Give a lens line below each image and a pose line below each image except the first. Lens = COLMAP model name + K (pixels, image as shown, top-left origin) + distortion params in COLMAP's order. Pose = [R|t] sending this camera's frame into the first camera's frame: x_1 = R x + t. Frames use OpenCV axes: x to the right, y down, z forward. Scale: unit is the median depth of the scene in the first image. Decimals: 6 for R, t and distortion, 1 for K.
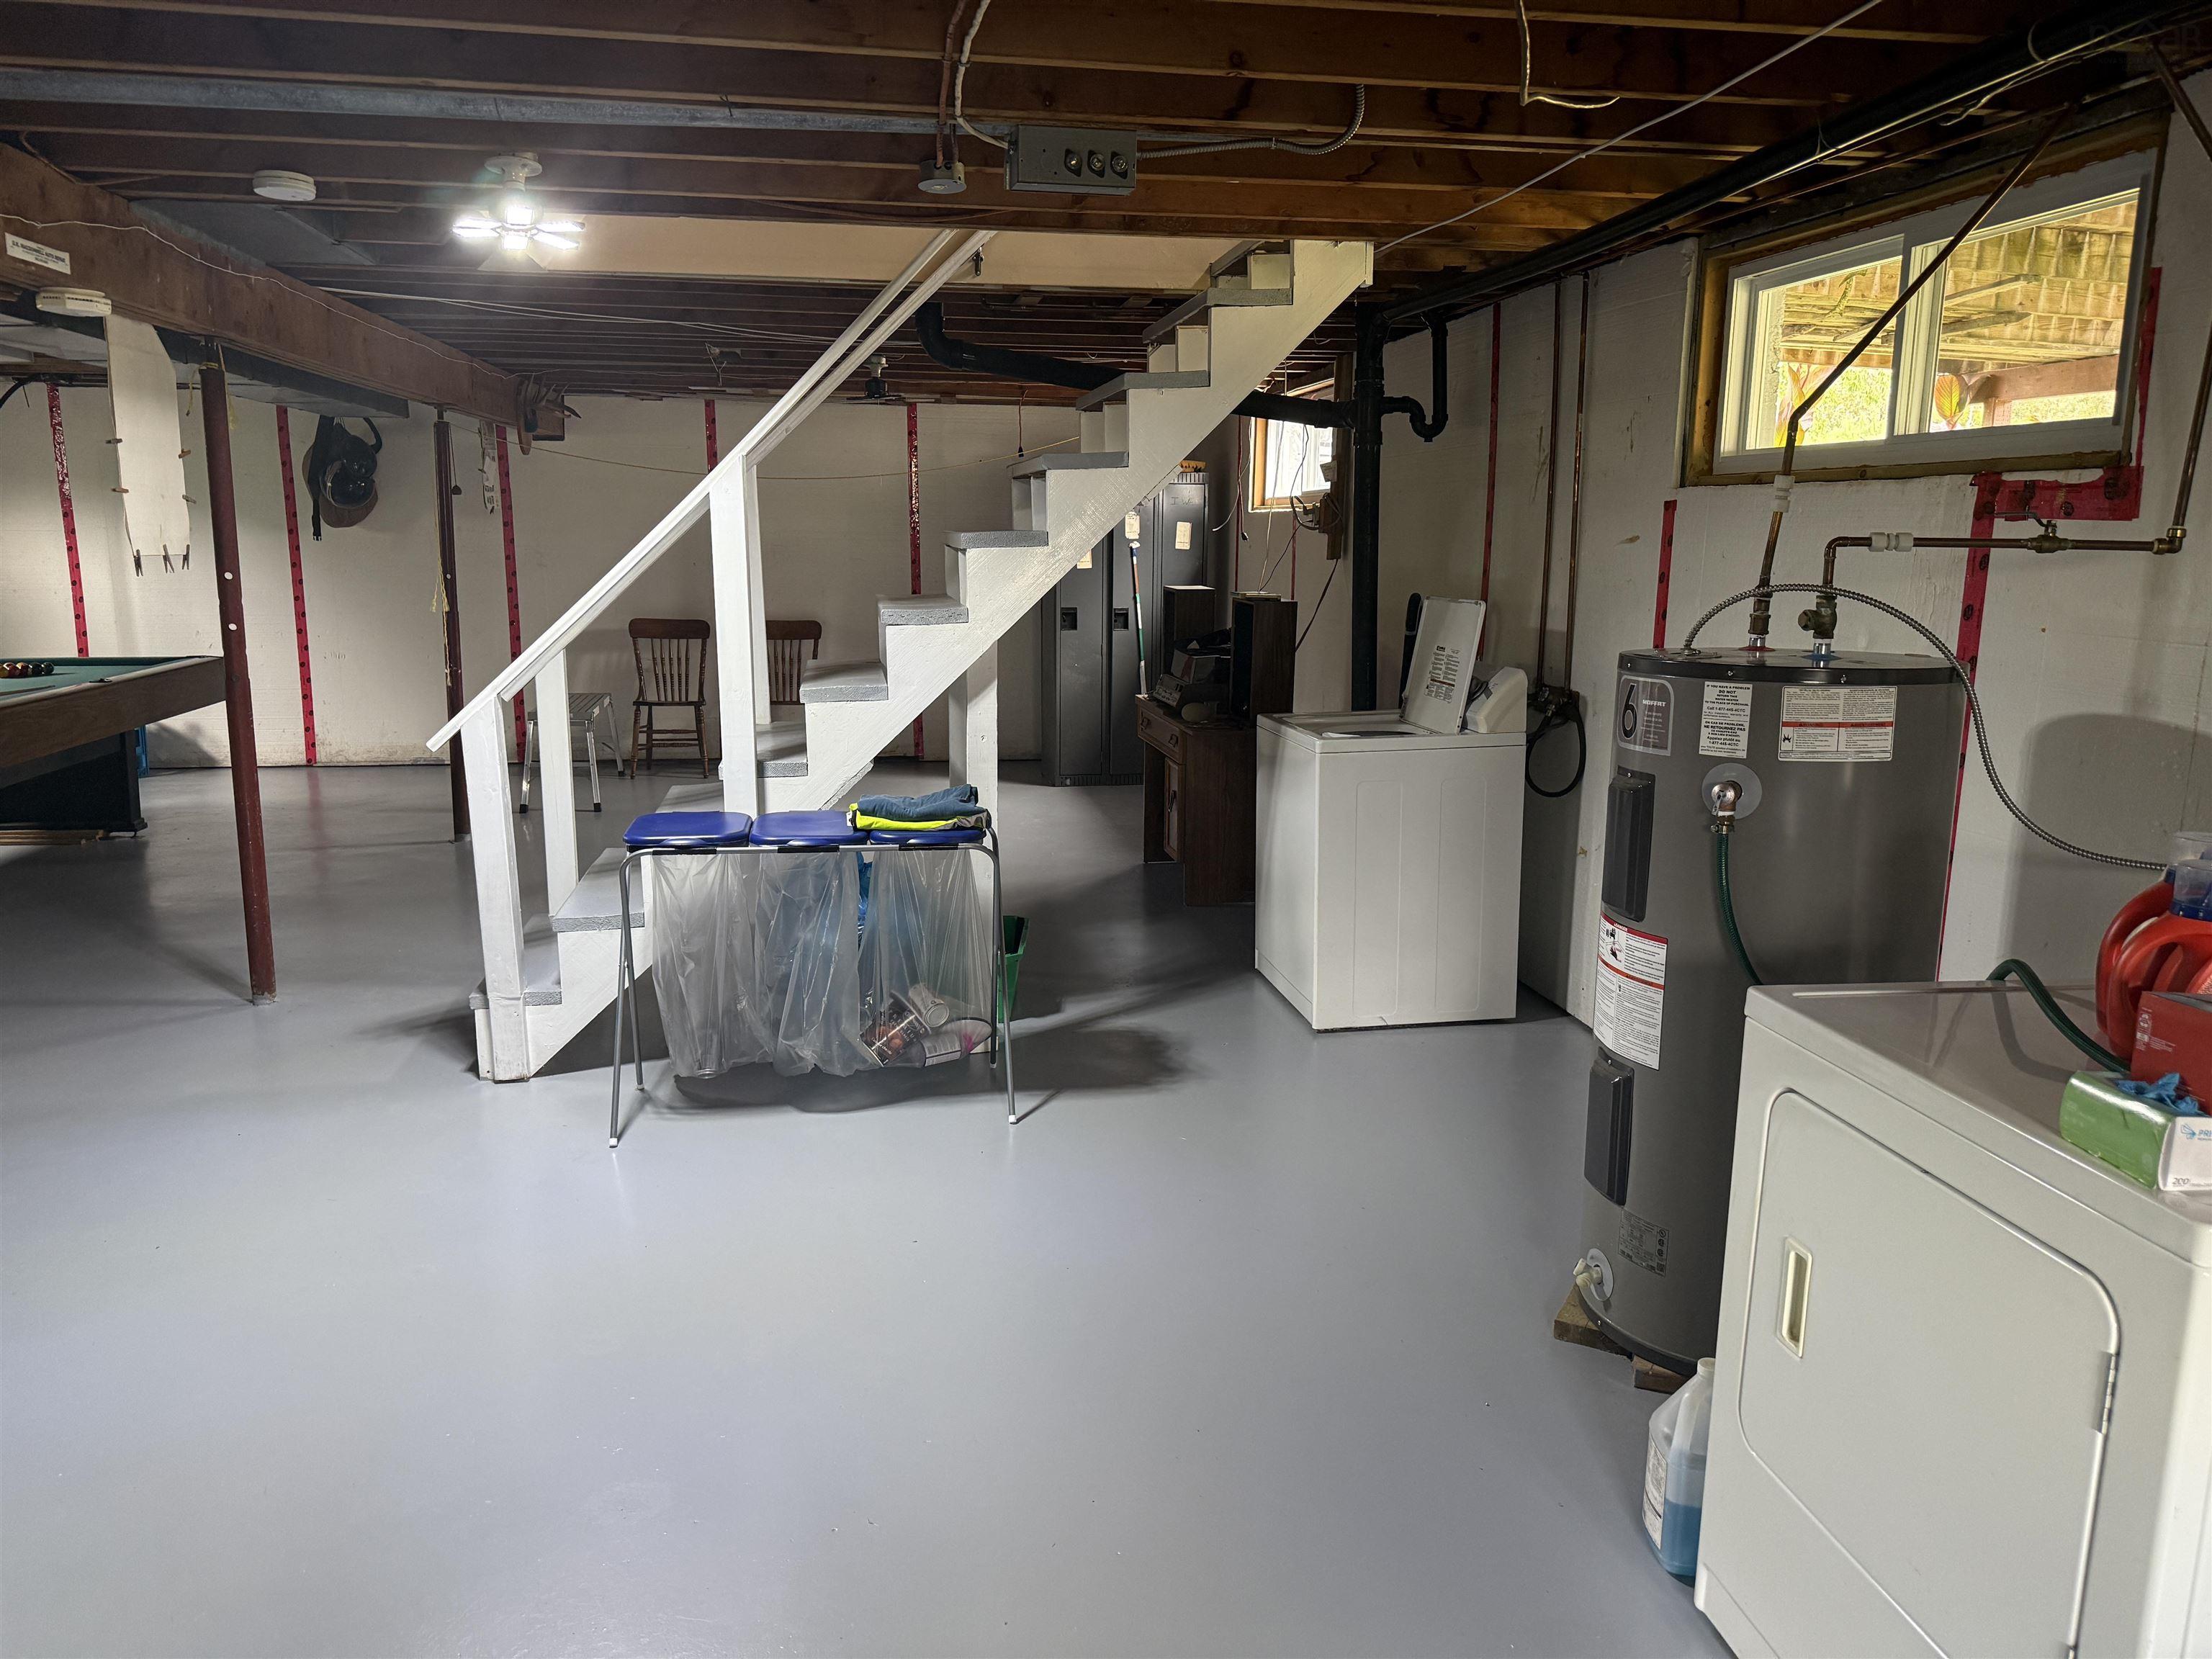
lens RADIAL K [[1562.7, 0, 1124.5], [0, 1562.7, 823.7], [0, 0, 1]] dist [0.033022, -0.043465]
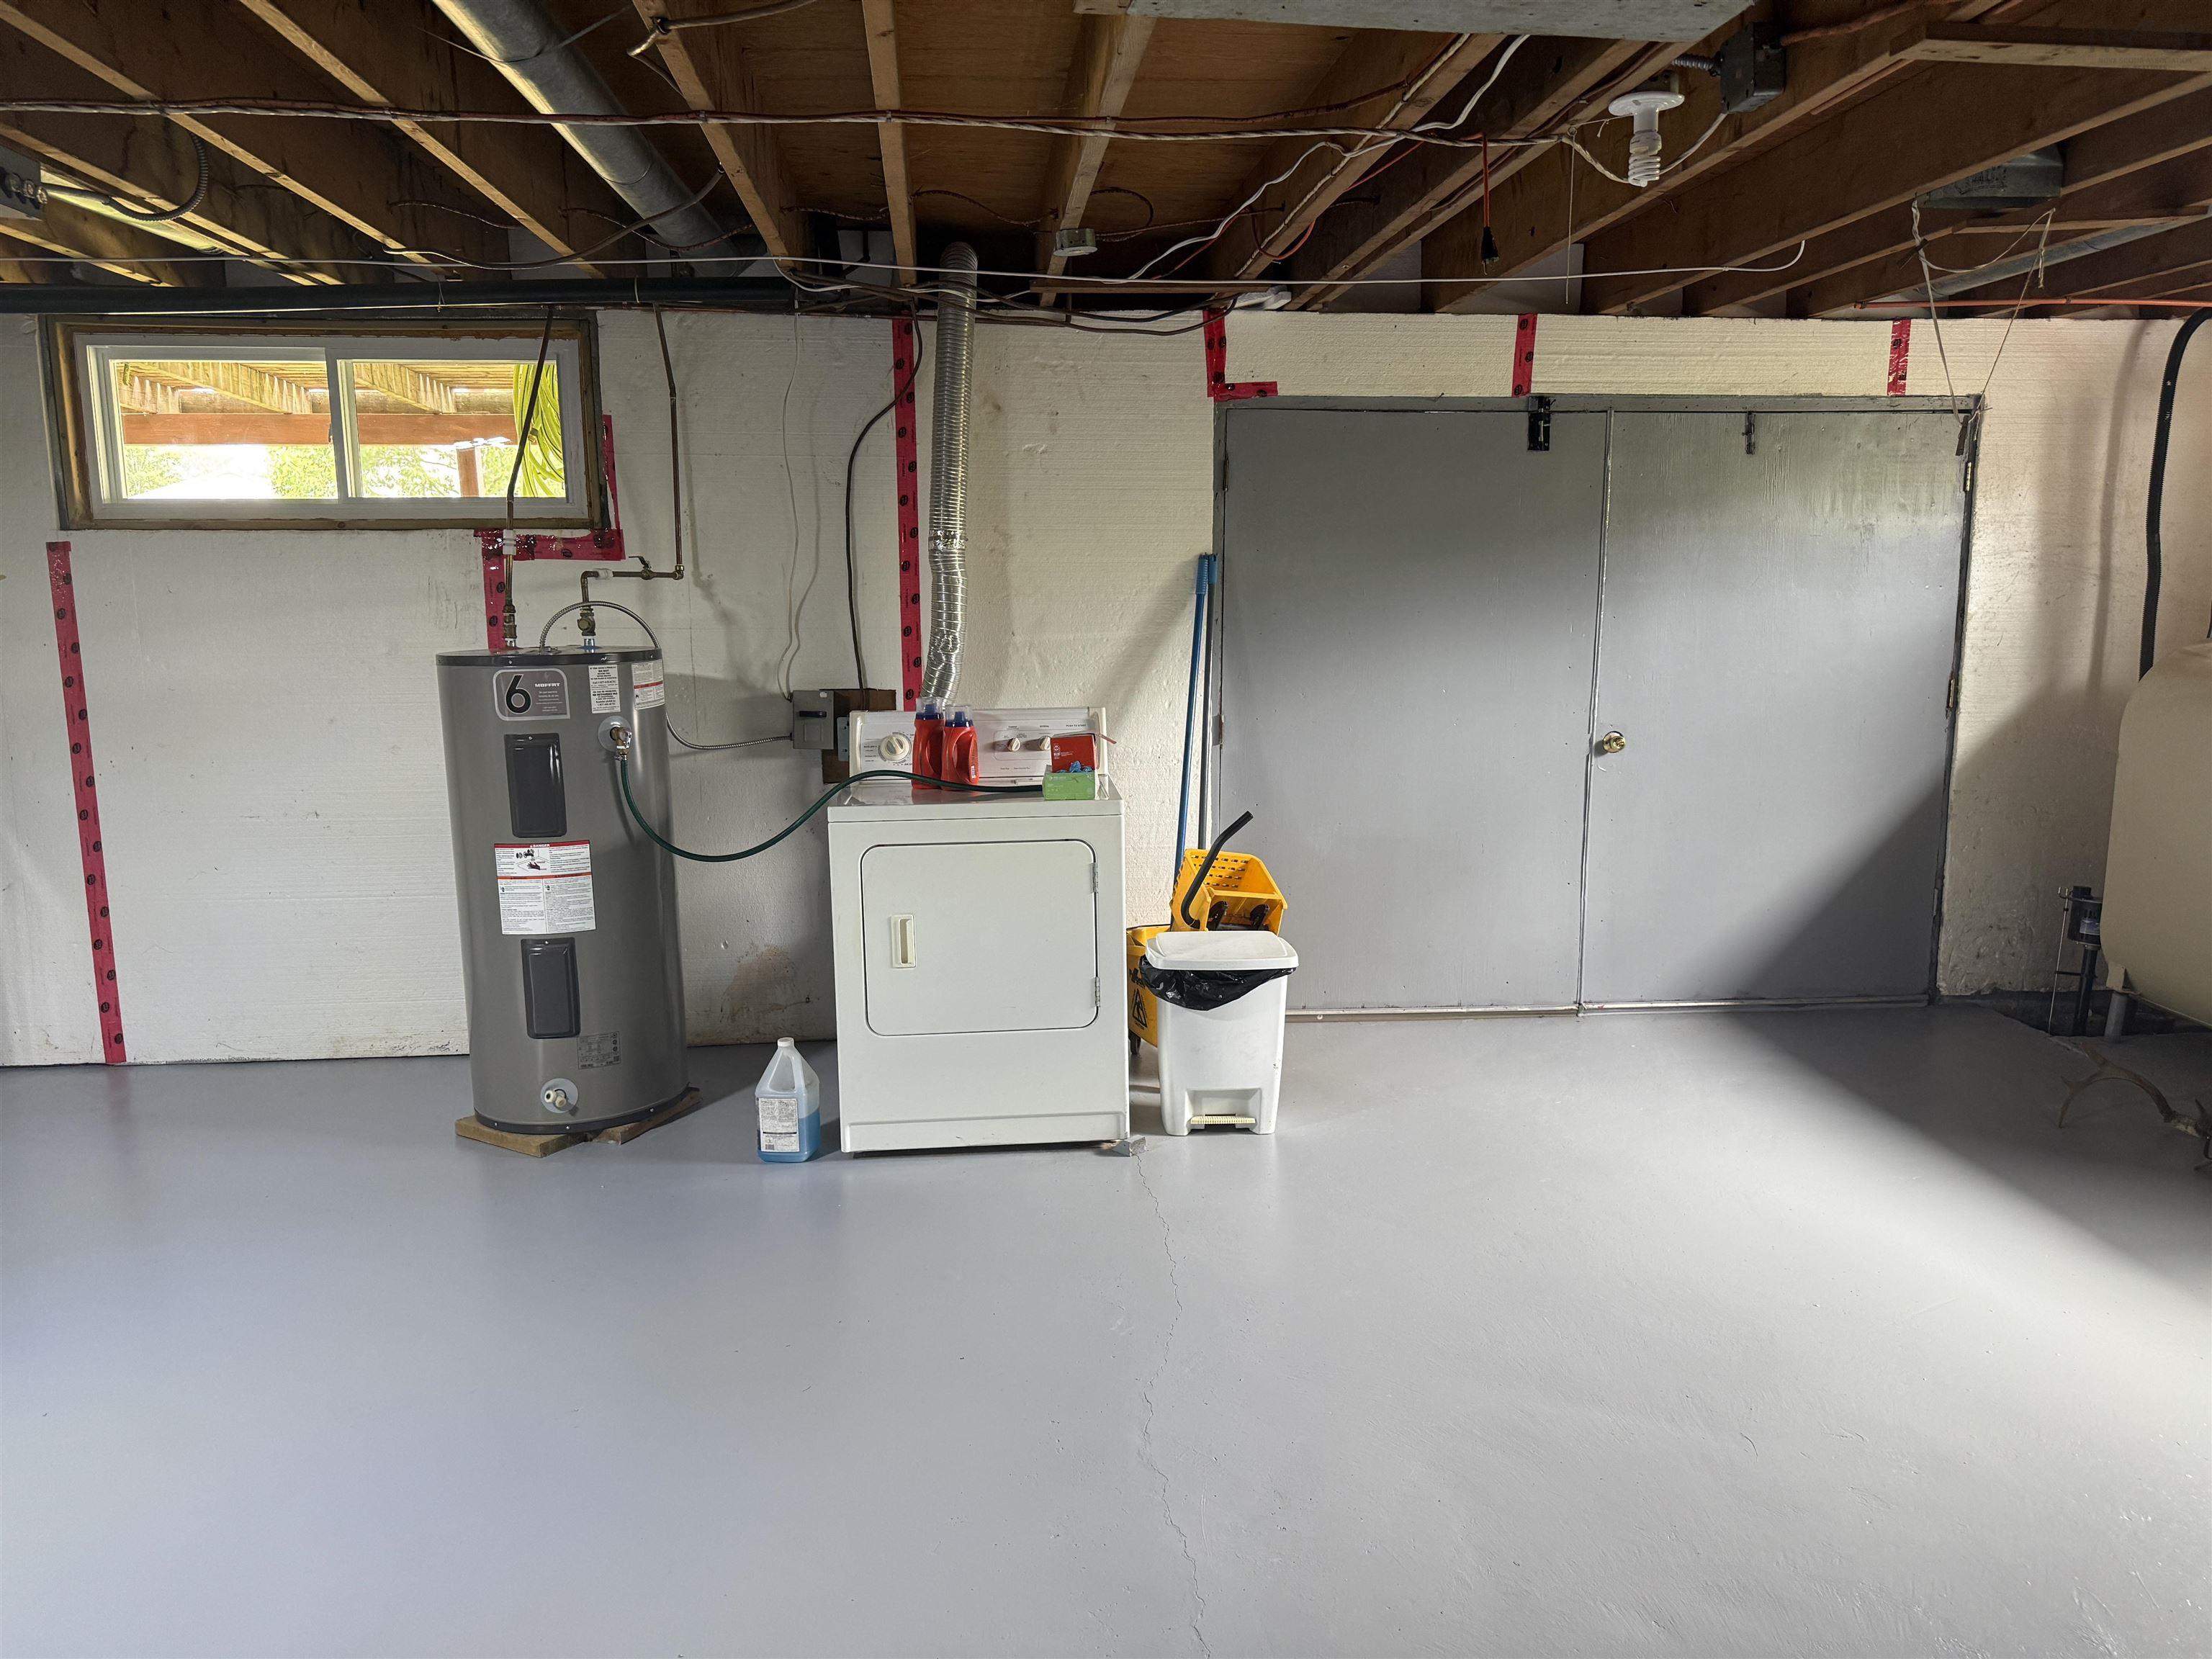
lens RADIAL K [[1562.7, 0, 1097.6], [0, 1562.7, 826.1], [0, 0, 1]] dist [0.033022, -0.043465]
pose [[0.080313, -0.169615, 0.982232, -1.059884], [0.190847, 0.969802, 0.151863, -0.072415], [-0.978329, 0.175259, 0.110259, 0.352190]]
